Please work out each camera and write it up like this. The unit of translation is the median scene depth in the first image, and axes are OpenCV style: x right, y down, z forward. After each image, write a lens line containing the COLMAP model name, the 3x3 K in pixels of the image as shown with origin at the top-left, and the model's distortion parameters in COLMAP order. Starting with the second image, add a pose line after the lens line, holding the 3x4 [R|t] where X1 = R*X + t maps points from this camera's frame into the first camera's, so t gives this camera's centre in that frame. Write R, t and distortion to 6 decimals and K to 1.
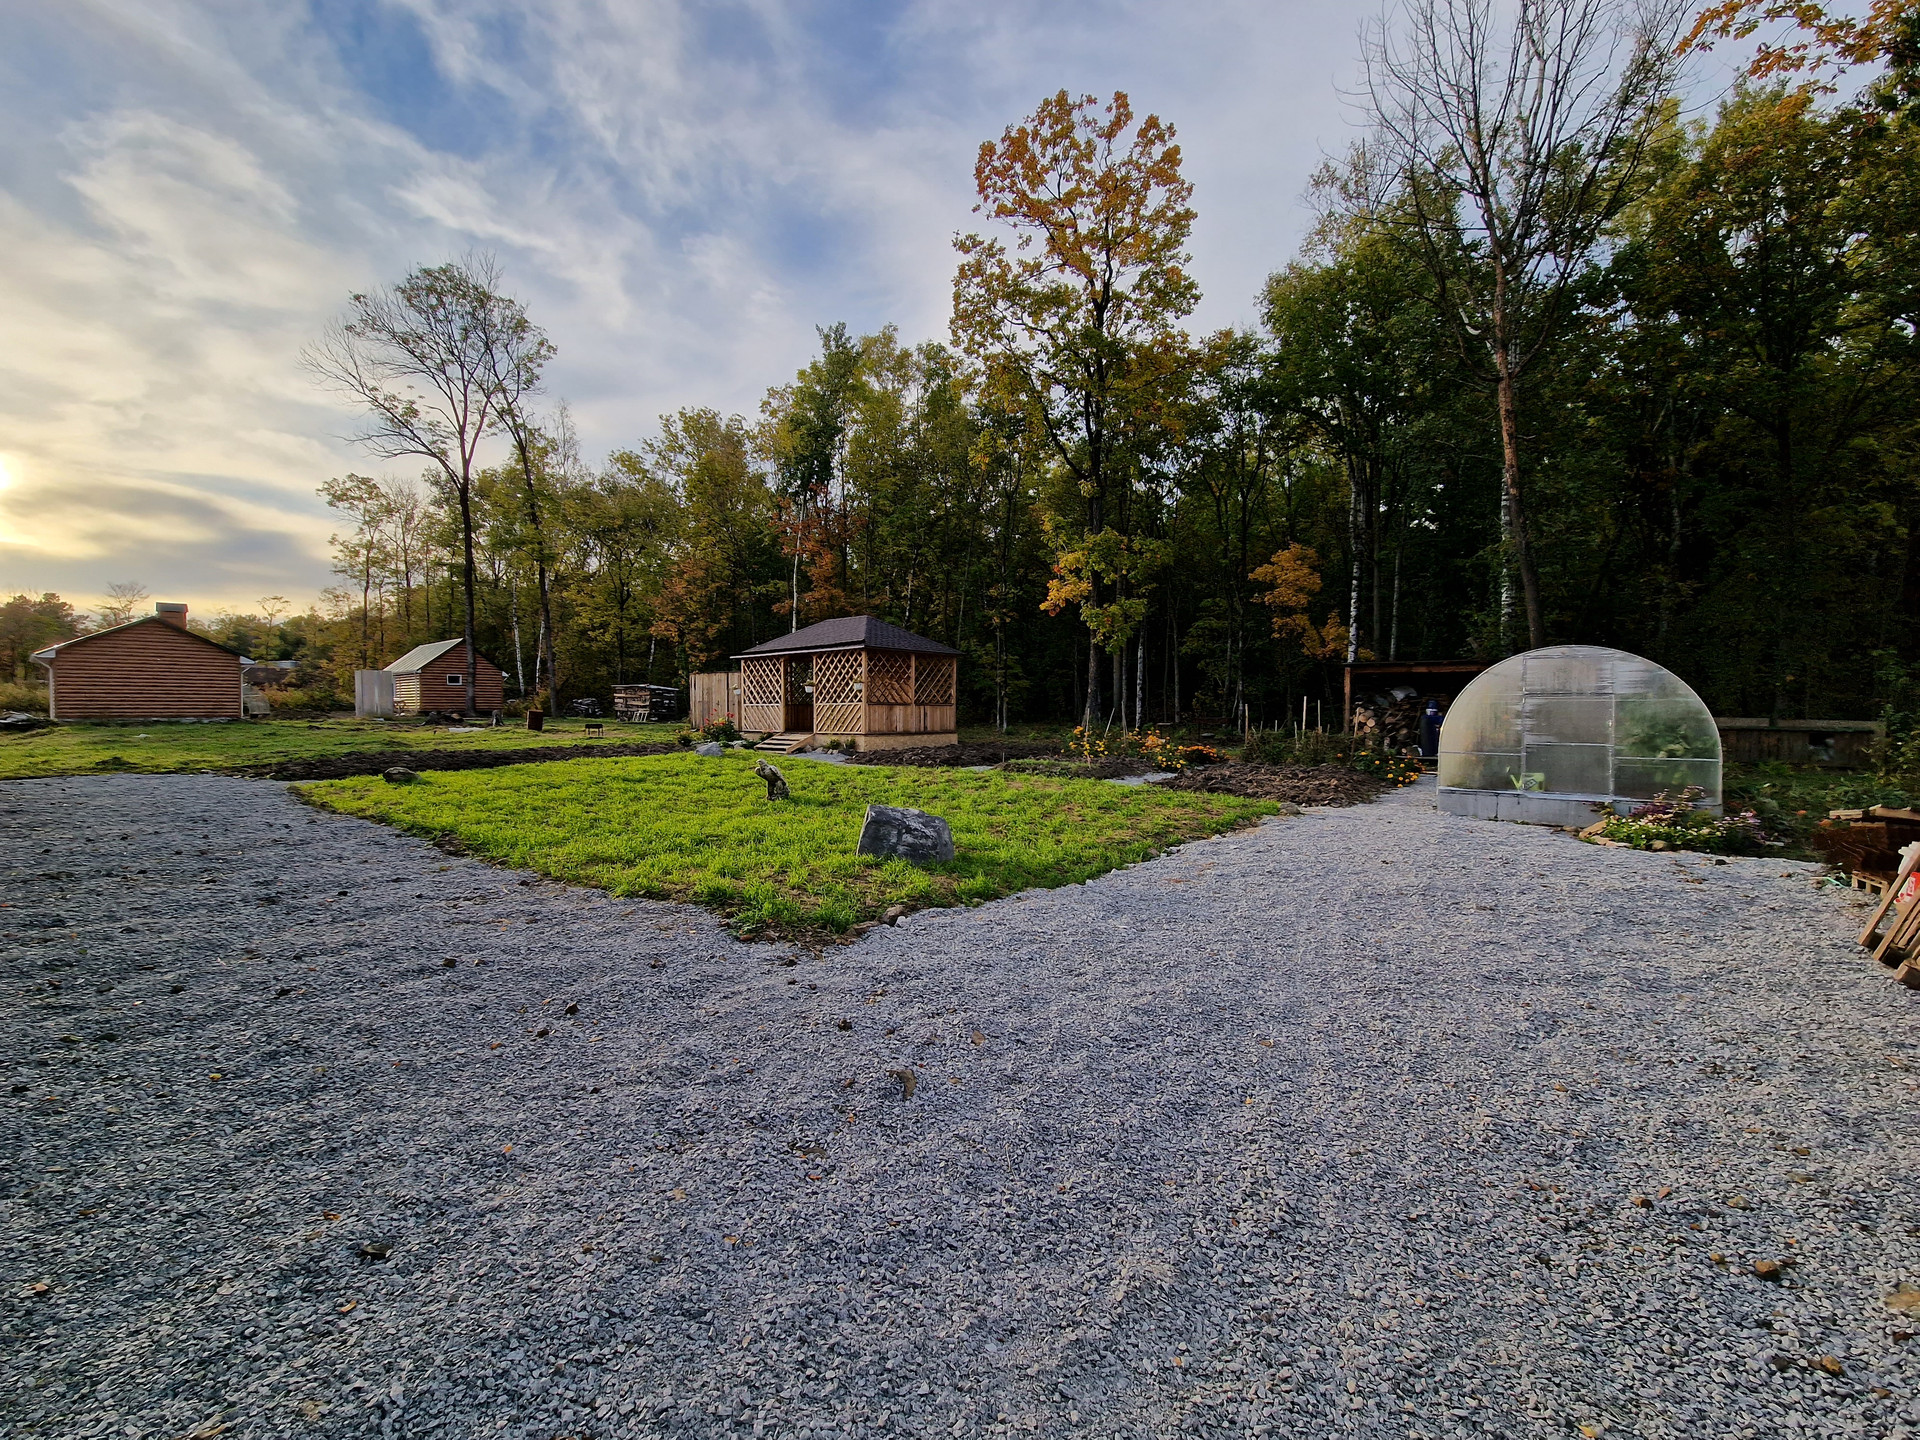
lens RADIAL K [[787.2, 0, 945.4], [0, 787.2, 720.6], [0, 0, 1]] dist [0.000189, -0.000267]
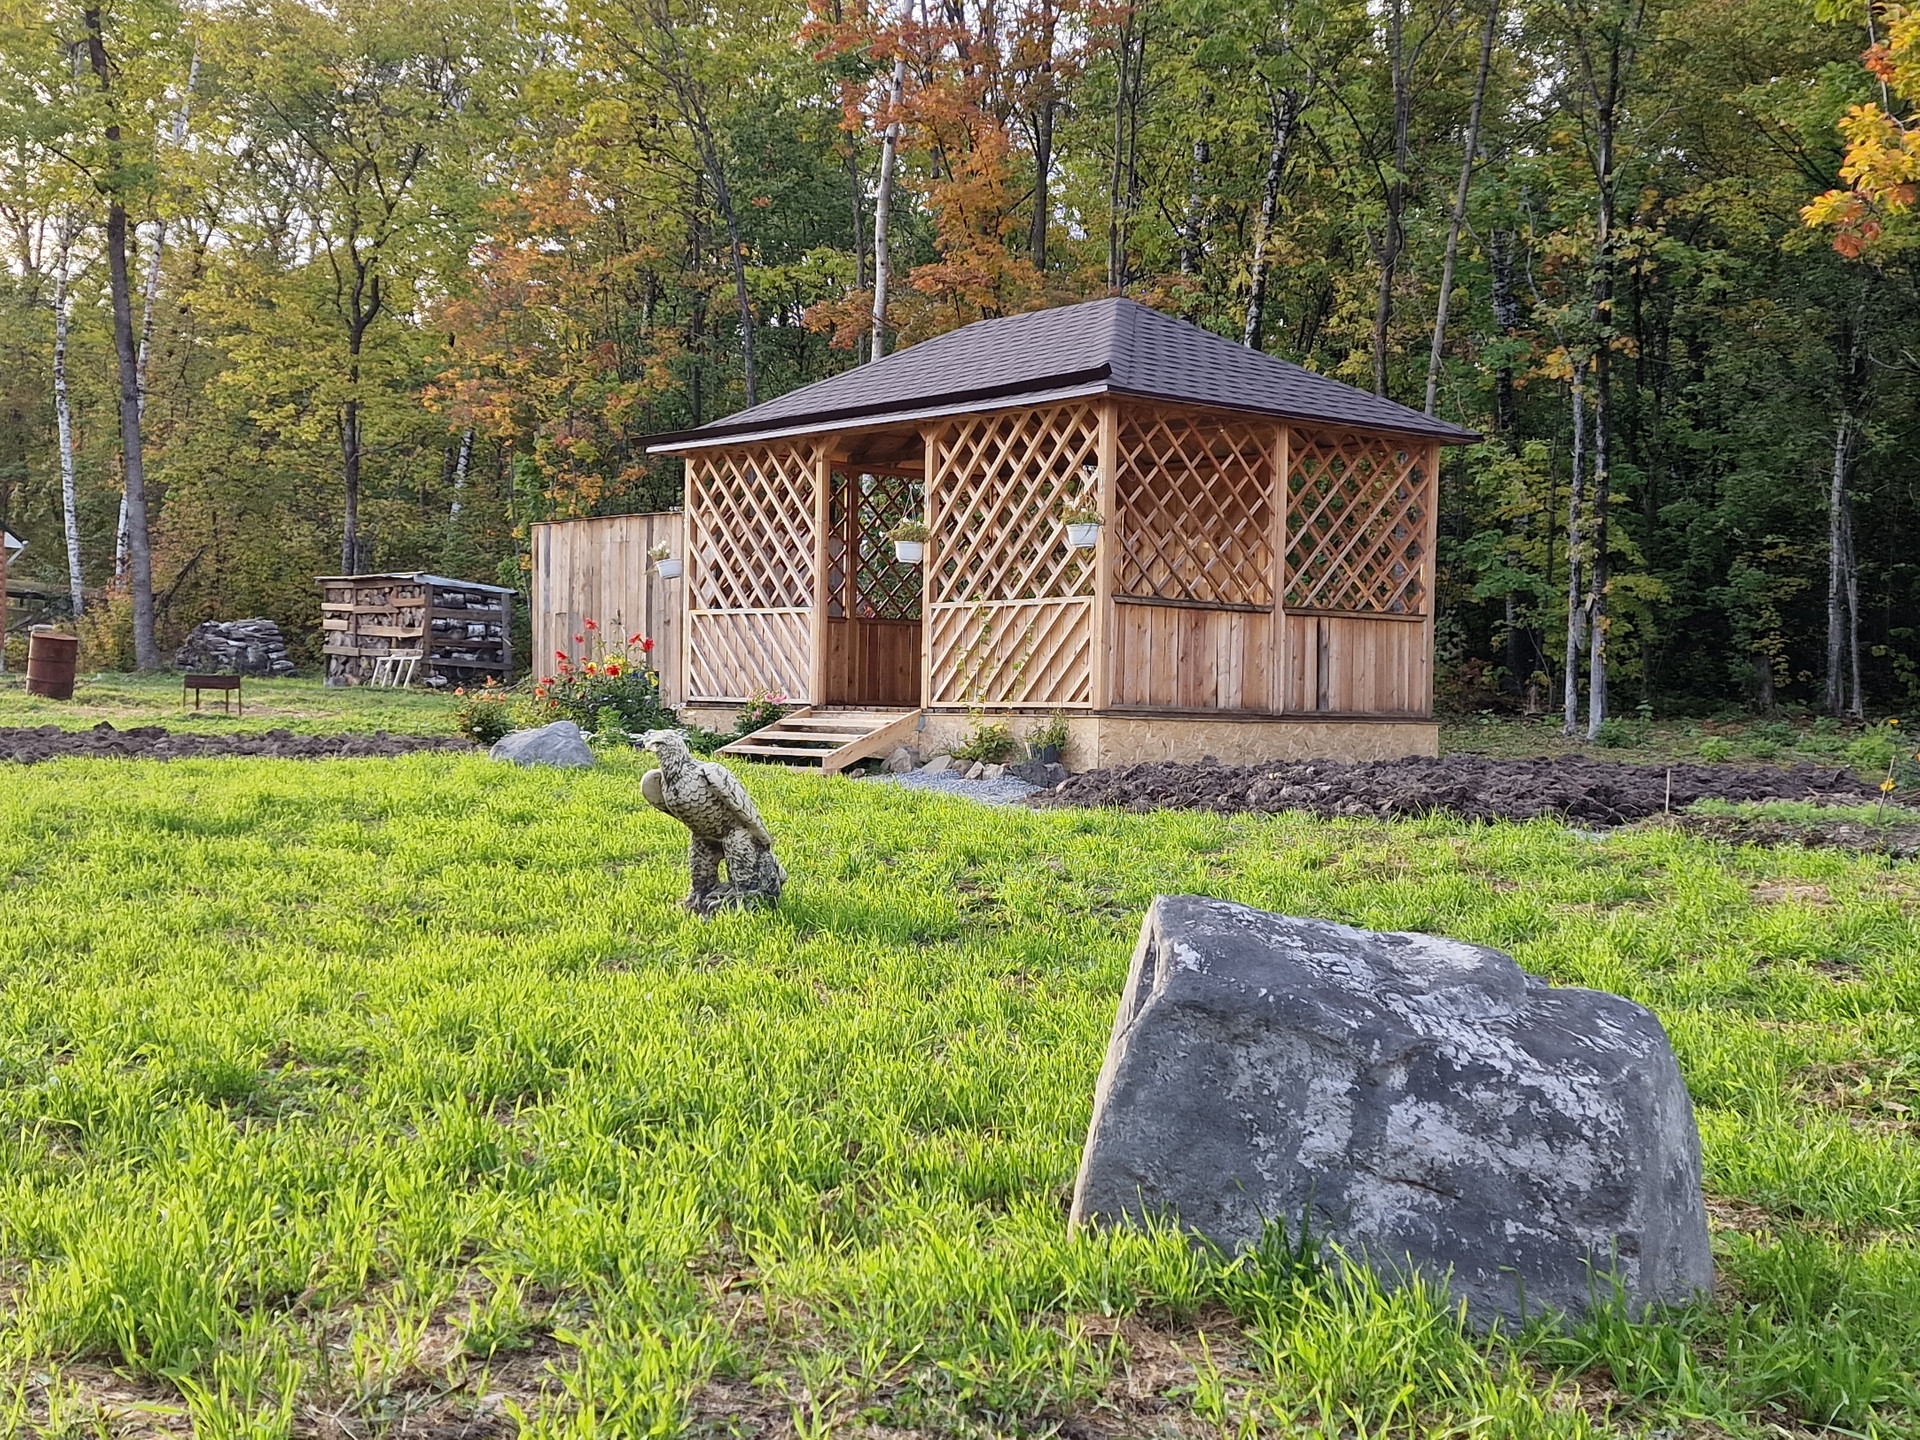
lens RADIAL K [[2326.7, 0, 983.4], [0, 2326.7, 725.3], [0, 0, 1]] dist [0.250112, -0.889721]
pose [[0.988673, 0.022243, -0.148431, -0.021511], [-0.022979, 0.999731, -0.003242, 0.025460], [0.148319, 0.006616, 0.988917, 0.182170]]
